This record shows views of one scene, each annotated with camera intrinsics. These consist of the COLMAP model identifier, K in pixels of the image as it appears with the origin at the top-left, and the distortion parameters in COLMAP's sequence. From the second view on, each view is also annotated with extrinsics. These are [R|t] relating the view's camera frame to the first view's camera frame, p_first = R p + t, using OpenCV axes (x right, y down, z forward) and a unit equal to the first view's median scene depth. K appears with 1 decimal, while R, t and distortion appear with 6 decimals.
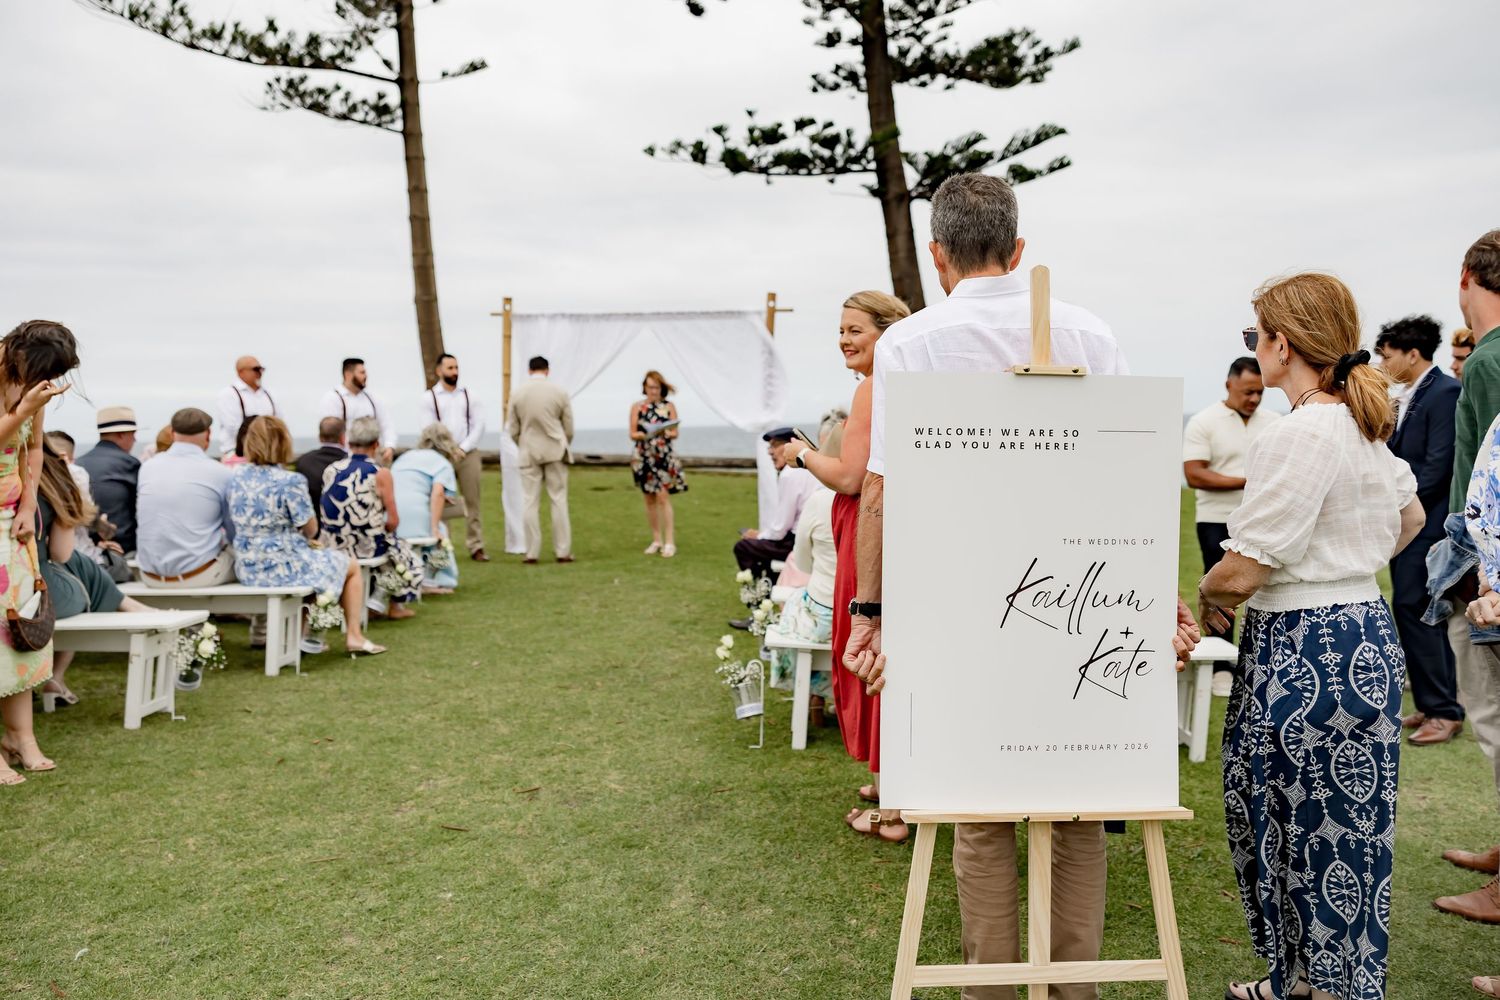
lens RADIAL K [[1253.9, 0, 754.5], [0, 1253.9, 468.6], [0, 0, 1]] dist [0.077046, 0.002230]
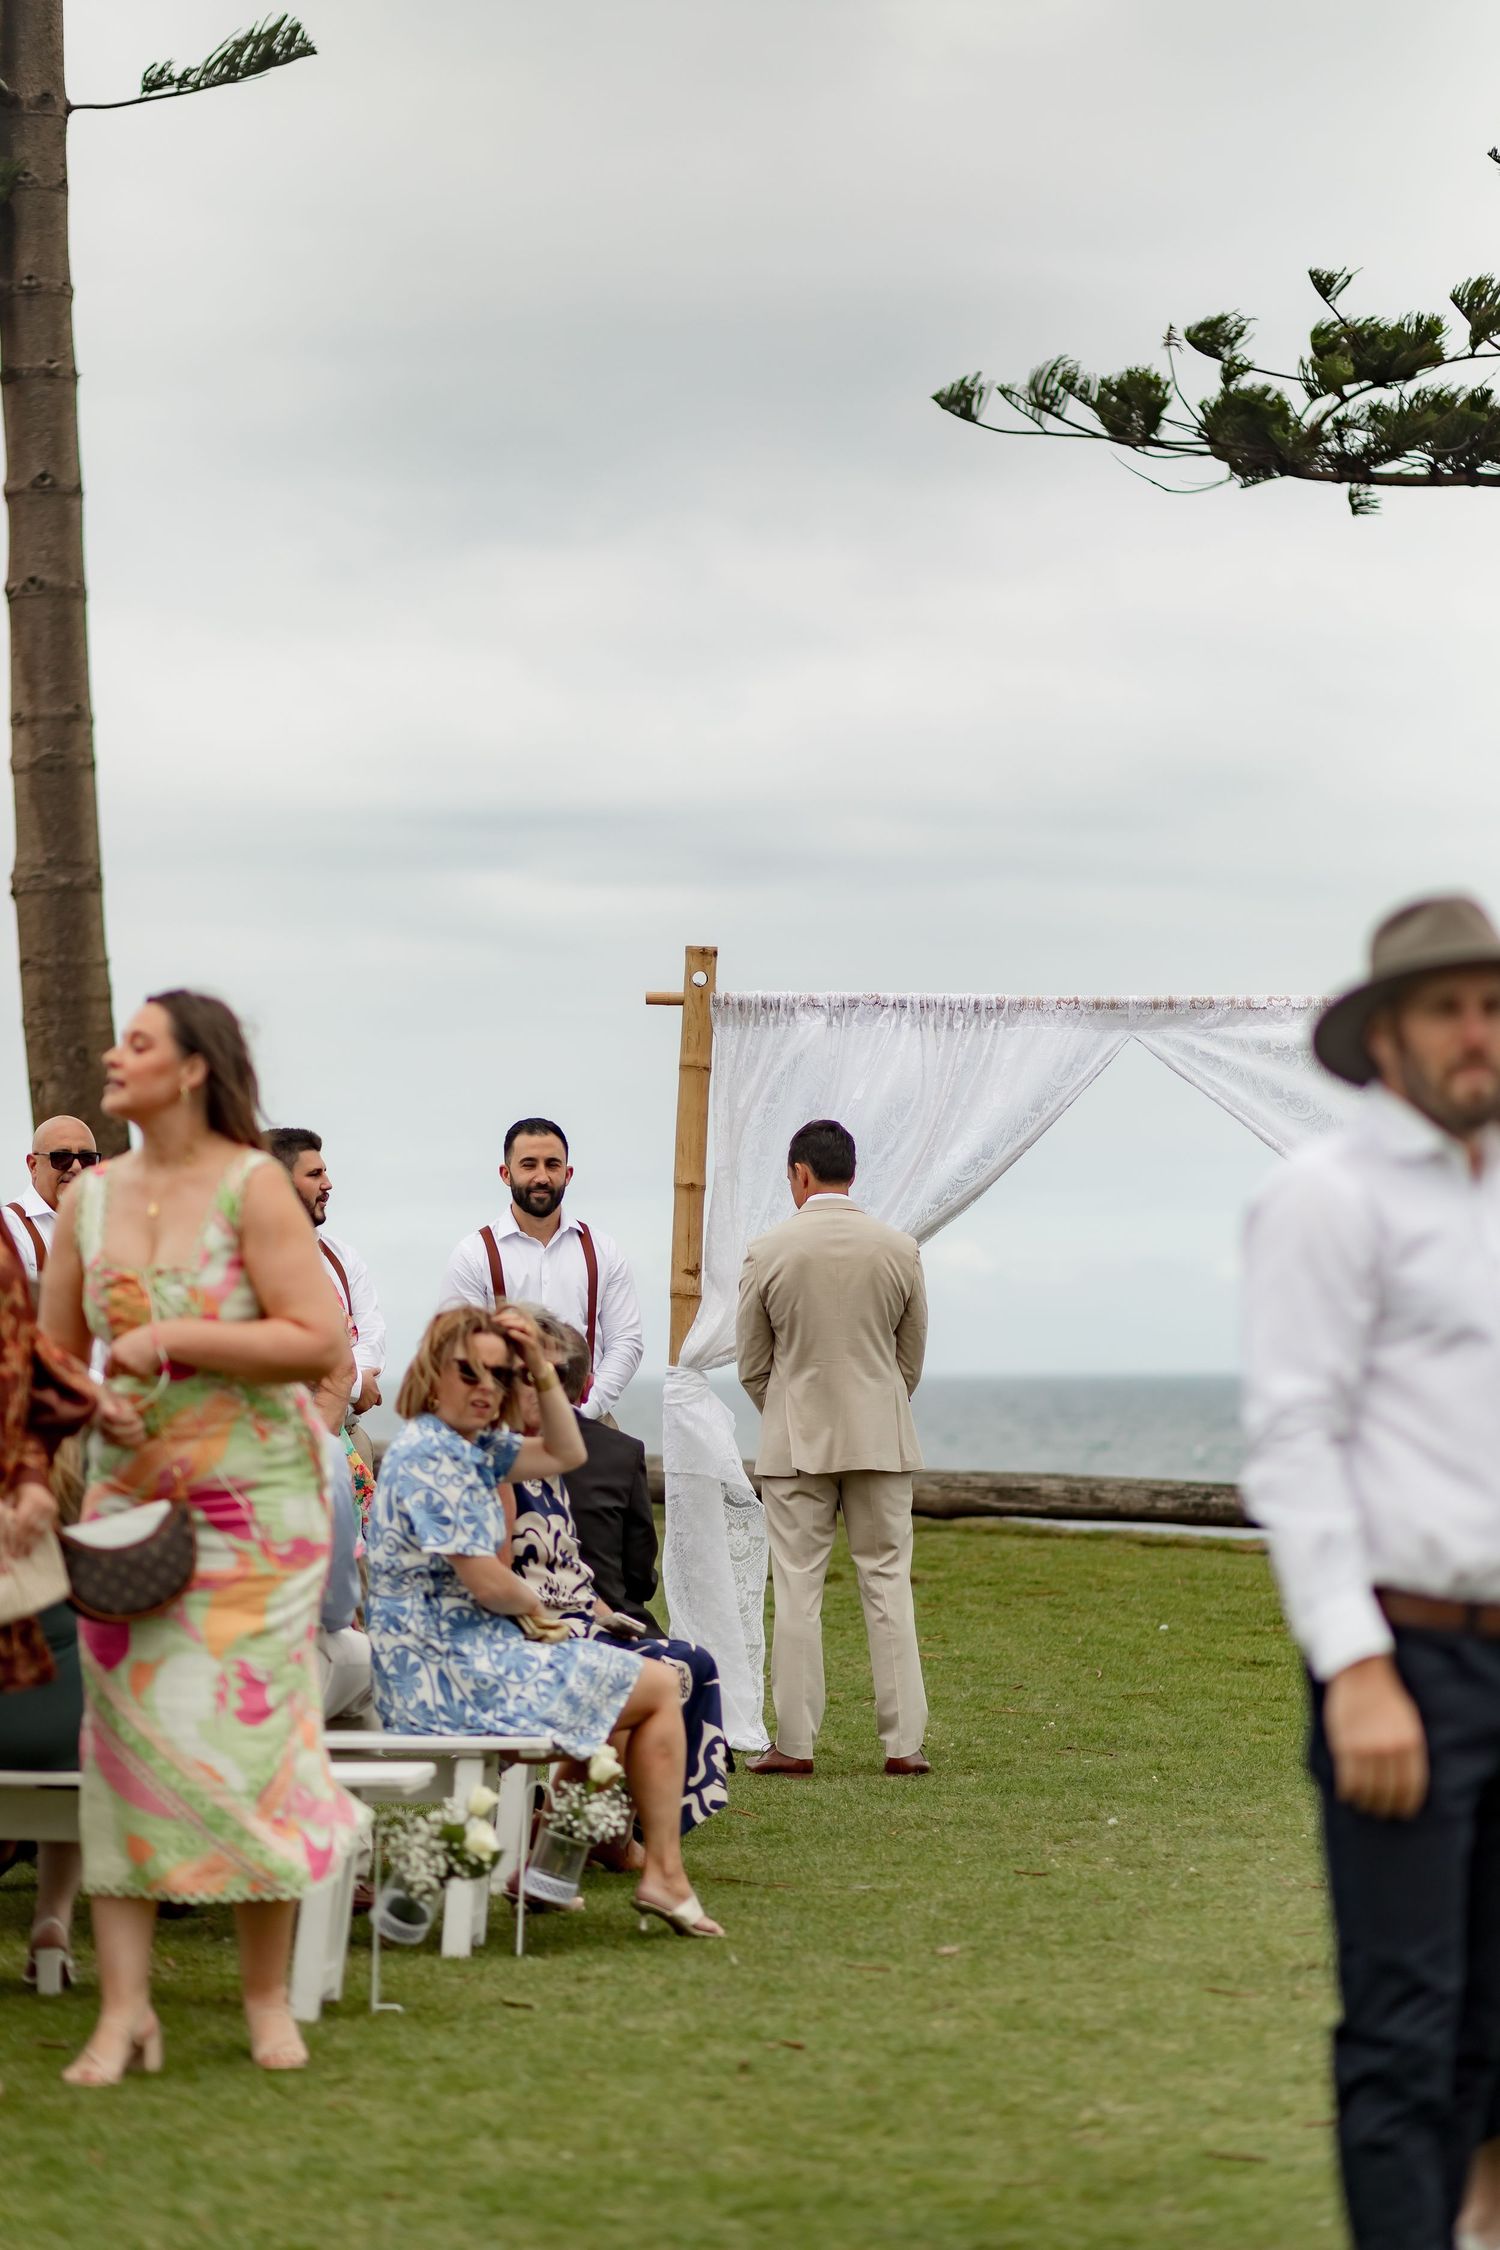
lens RADIAL K [[5812.8, 0, 750.0], [0, 5812.8, 1125.0], [0, 0, 1]] dist [0.184633, -1.034460]
pose [[0.999280, 0.023159, -0.030067, -0.081460], [-0.025455, 0.996599, -0.078376, 0.015041], [0.028150, 0.079085, 0.996470, -0.281614]]
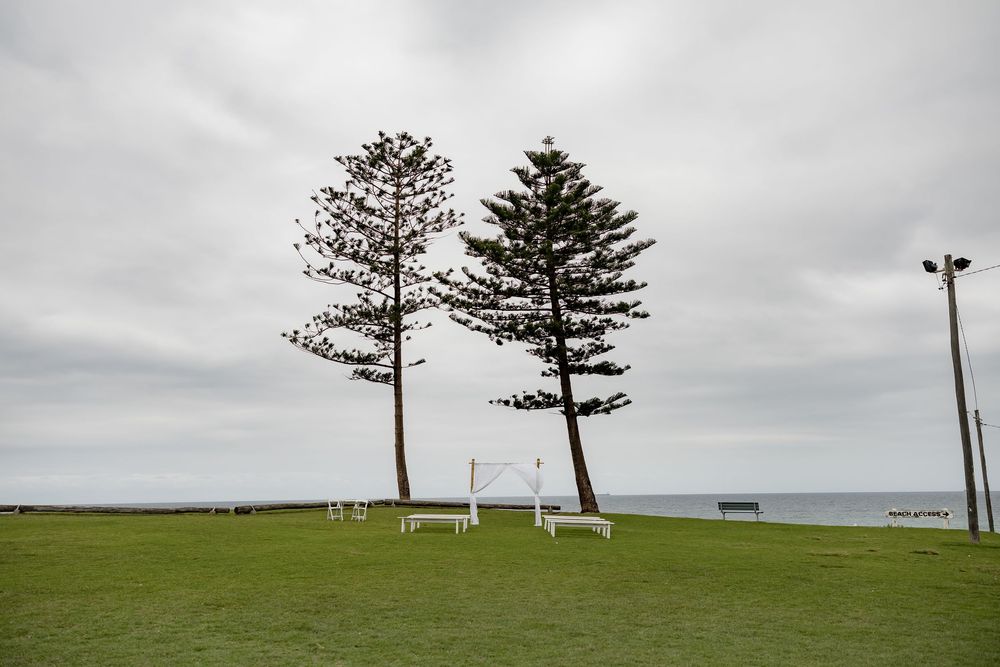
lens RADIAL K [[836.0, 0, 503.0], [0, 836.0, 312.6], [0, 0, 1]] dist [0.077046, 0.002230]
pose [[0.999259, 0.023187, 0.030714, -0.113316], [-0.014820, 0.968405, -0.248942, 0.040987], [-0.035516, 0.248303, 0.968031, -0.955832]]
